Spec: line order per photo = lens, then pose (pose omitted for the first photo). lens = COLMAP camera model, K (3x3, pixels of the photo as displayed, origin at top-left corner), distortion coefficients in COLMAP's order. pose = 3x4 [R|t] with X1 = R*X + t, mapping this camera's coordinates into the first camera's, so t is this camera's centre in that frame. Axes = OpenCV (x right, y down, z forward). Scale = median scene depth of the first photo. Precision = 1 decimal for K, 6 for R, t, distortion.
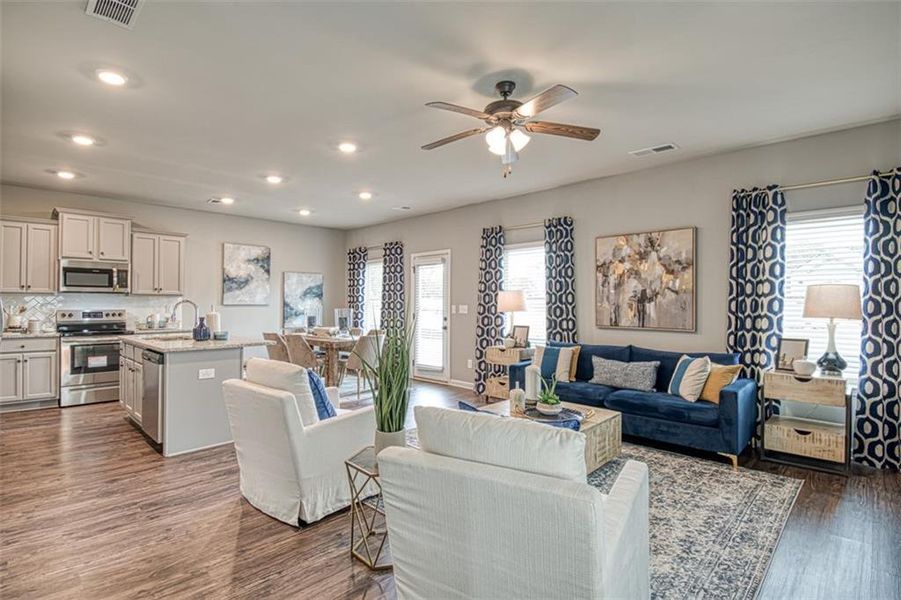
lens RADIAL K [[447.2, 0, 448.5], [0, 447.2, 297.2], [0, 0, 1]] dist [-0.012682, -0.004243]
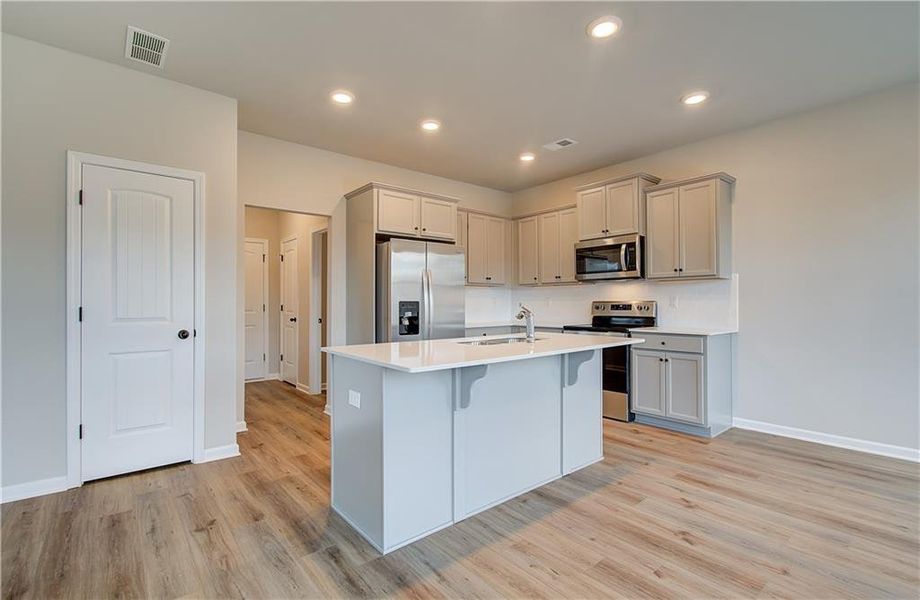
lens RADIAL K [[416.9, 0, 461.7], [0, 416.9, 299.0], [0, 0, 1]] dist [-0.001705, 0.000204]
pose [[-0.105296, -0.014608, -0.994334, -0.009296], [0.013600, 0.999777, -0.016128, 0.034916], [0.994348, -0.015221, -0.105074, 0.817752]]
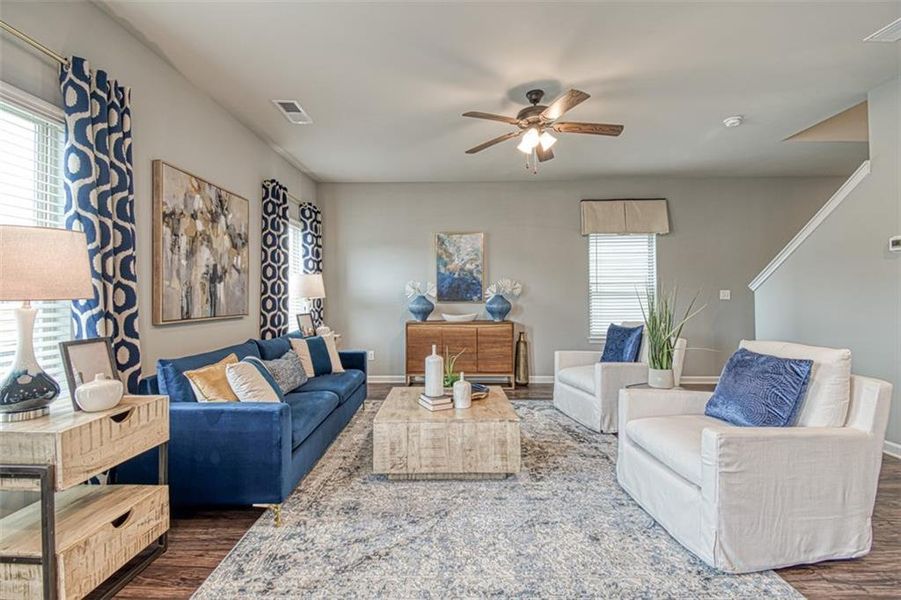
lens RADIAL K [[395.4, 0, 450.8], [0, 395.4, 293.4], [0, 0, 1]] dist [-0.000182, -0.003557]
pose [[-0.695256, 0.005711, 0.718740, -0.233897], [-0.005157, 0.999903, -0.012933, 0.029410], [-0.718744, -0.012698, -0.695159, 0.959840]]
